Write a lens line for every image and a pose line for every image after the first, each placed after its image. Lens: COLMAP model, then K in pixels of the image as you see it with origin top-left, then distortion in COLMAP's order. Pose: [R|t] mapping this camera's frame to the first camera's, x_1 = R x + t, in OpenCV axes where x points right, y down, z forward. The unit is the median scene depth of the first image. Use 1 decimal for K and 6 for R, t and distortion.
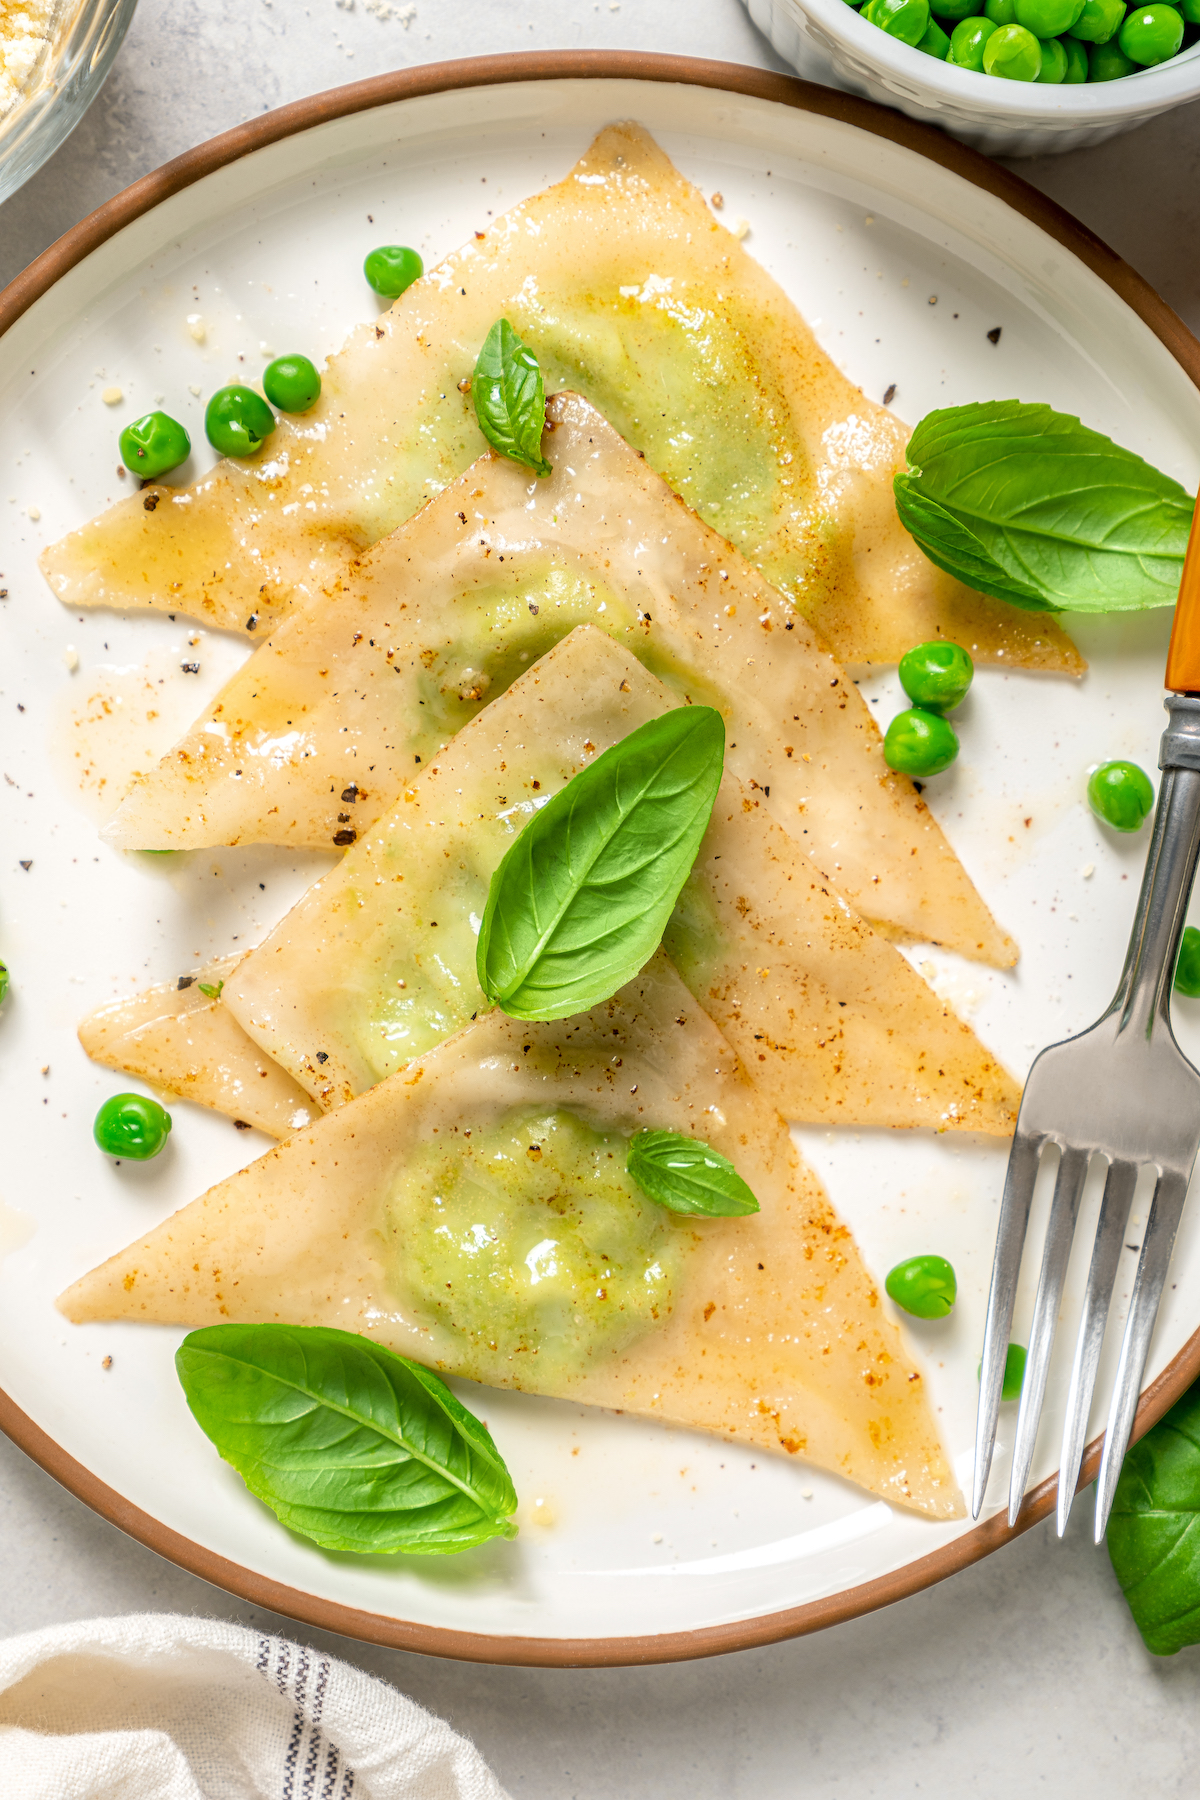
lens RADIAL K [[2897.6, 0, 605.5], [0, 2897.6, 900.4], [0, 0, 1]] dist [-0.032678, 0.000000]
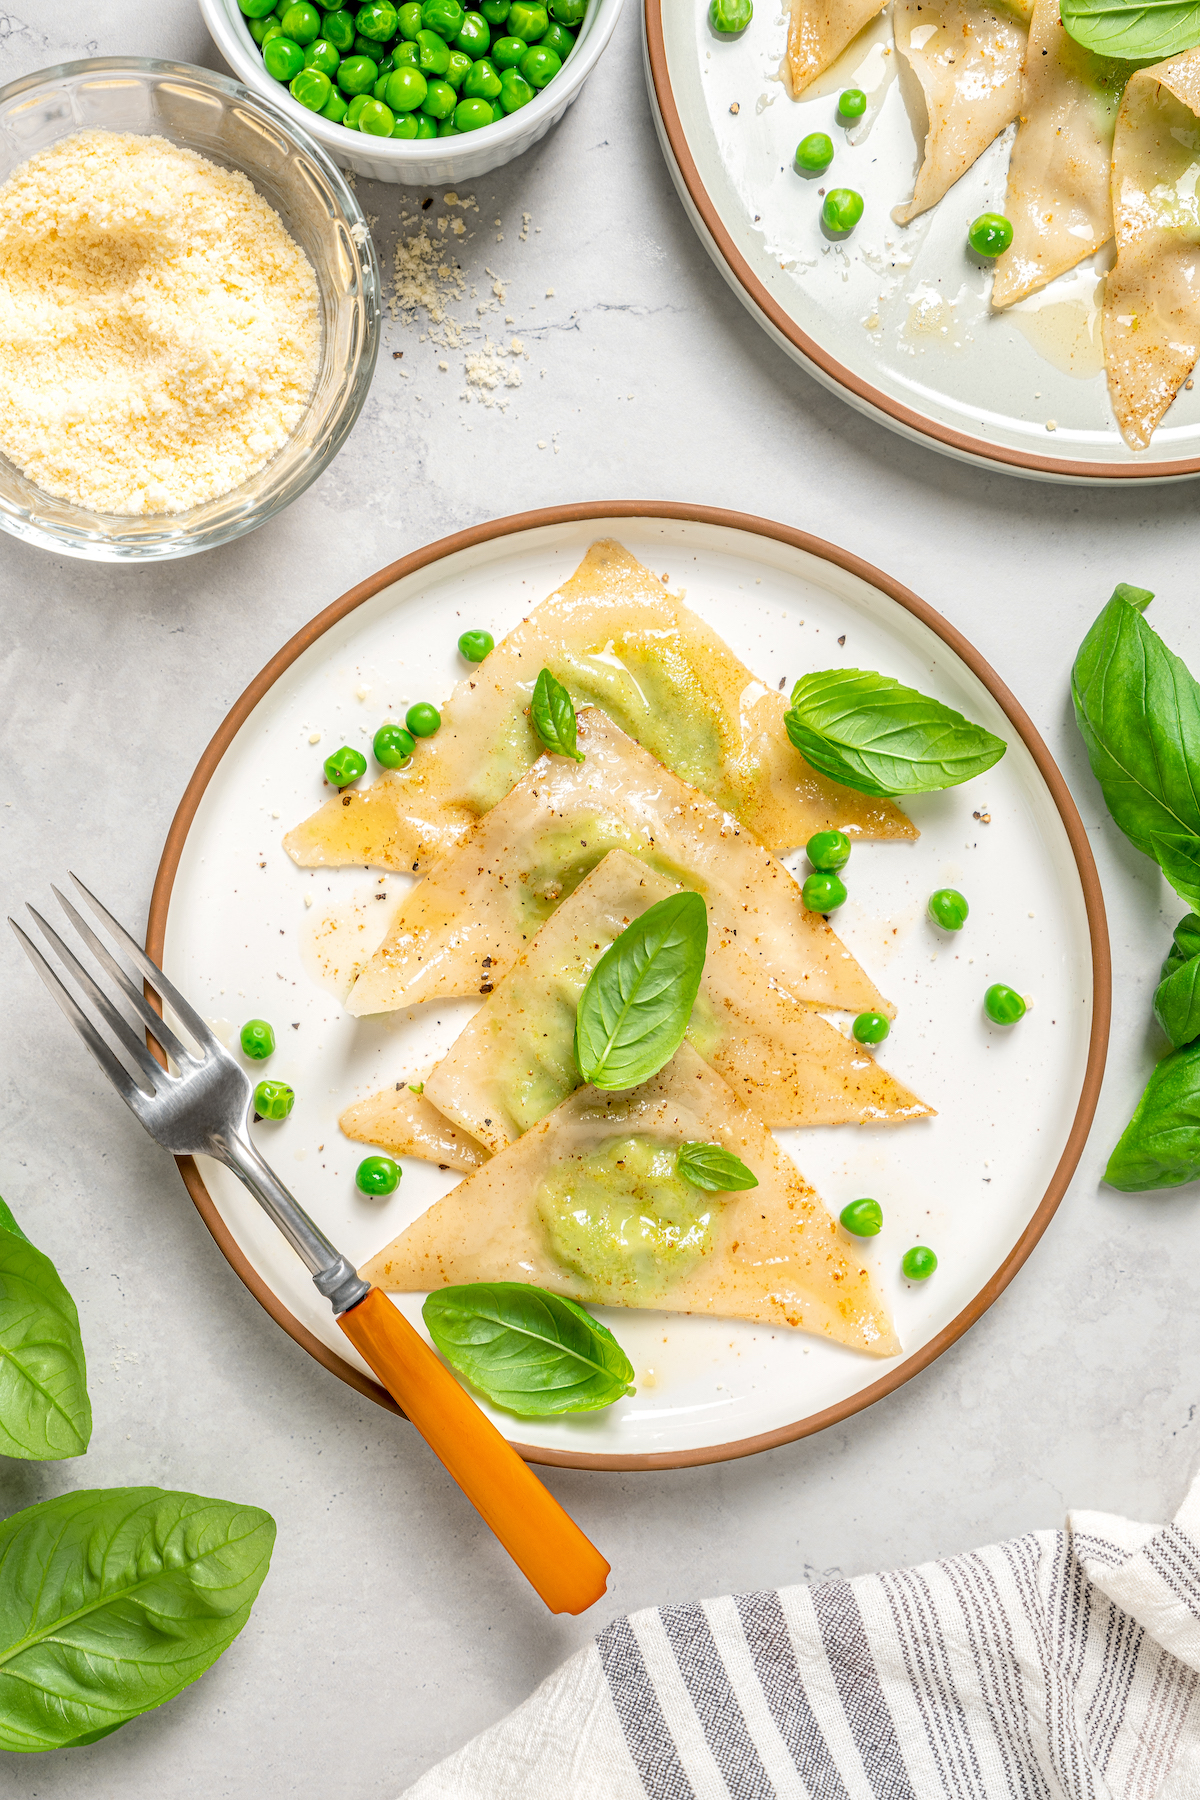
lens RADIAL K [[2673.9, 0, 592.4], [0, 2673.9, 900.2], [0, 0, 1]] dist [0.058178, 0.000000]
pose [[0.993640, -0.112590, -0.001855, -0.020696], [0.112604, 0.993427, 0.020581, -0.097271], [-0.000474, -0.020659, 0.999786, -0.536114]]
